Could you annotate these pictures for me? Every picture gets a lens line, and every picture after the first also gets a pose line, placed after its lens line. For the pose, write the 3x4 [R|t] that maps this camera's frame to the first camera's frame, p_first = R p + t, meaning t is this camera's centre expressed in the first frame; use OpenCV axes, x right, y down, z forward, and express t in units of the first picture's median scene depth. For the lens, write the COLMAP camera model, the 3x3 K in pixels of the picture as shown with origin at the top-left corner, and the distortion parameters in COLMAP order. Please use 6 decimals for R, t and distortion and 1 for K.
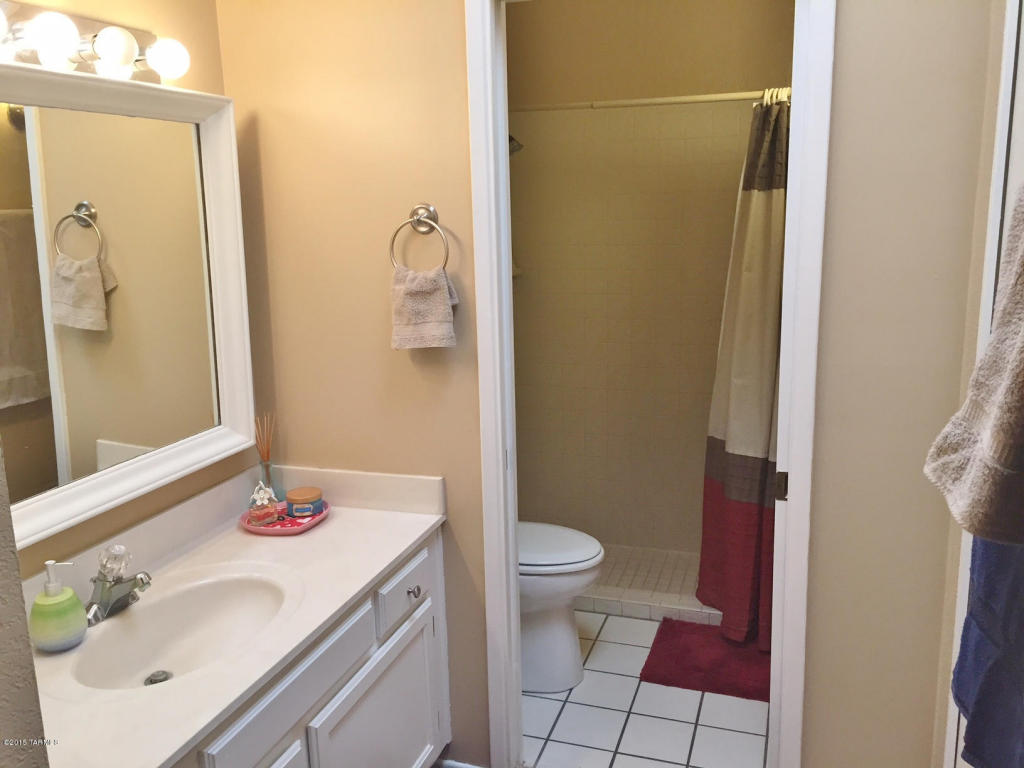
lens RADIAL K [[871.7, 0, 512.8], [0, 871.7, 382.2], [0, 0, 1]] dist [0.075634, -0.090744]
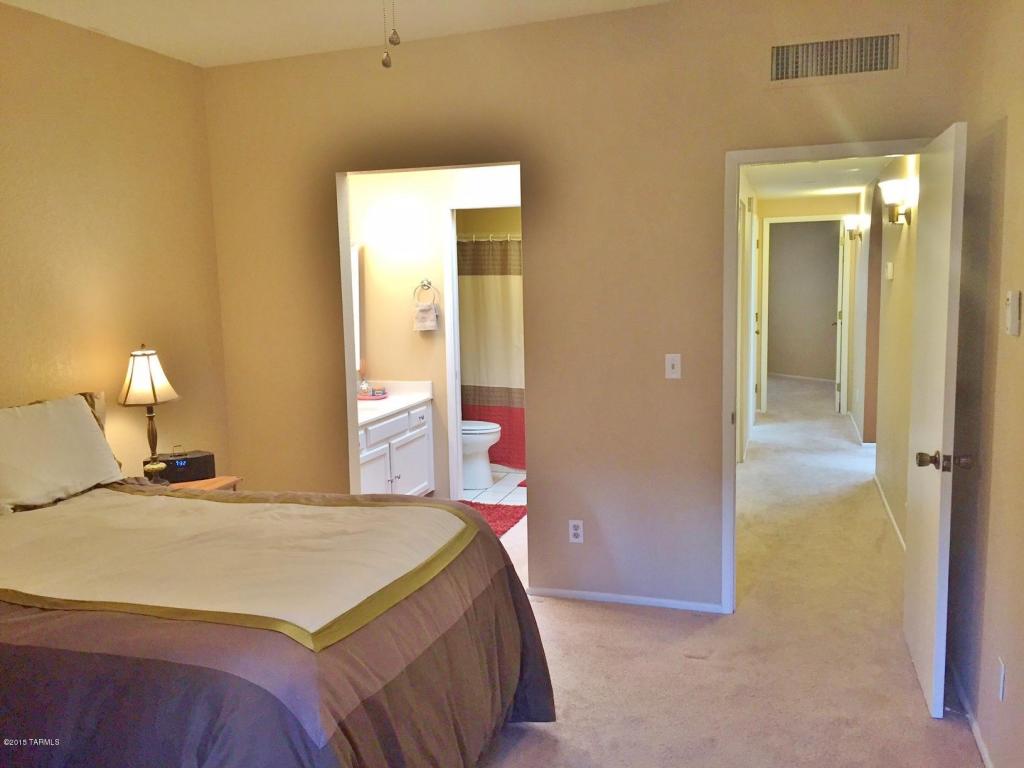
lens RADIAL K [[871.7, 0, 511.2], [0, 871.7, 385.4], [0, 0, 1]] dist [0.075634, -0.090744]
pose [[0.999015, 0.001807, 0.044347, 0.043370], [0.004319, 0.990469, -0.137666, 0.501151], [-0.044173, 0.137722, 0.989485, -1.659201]]
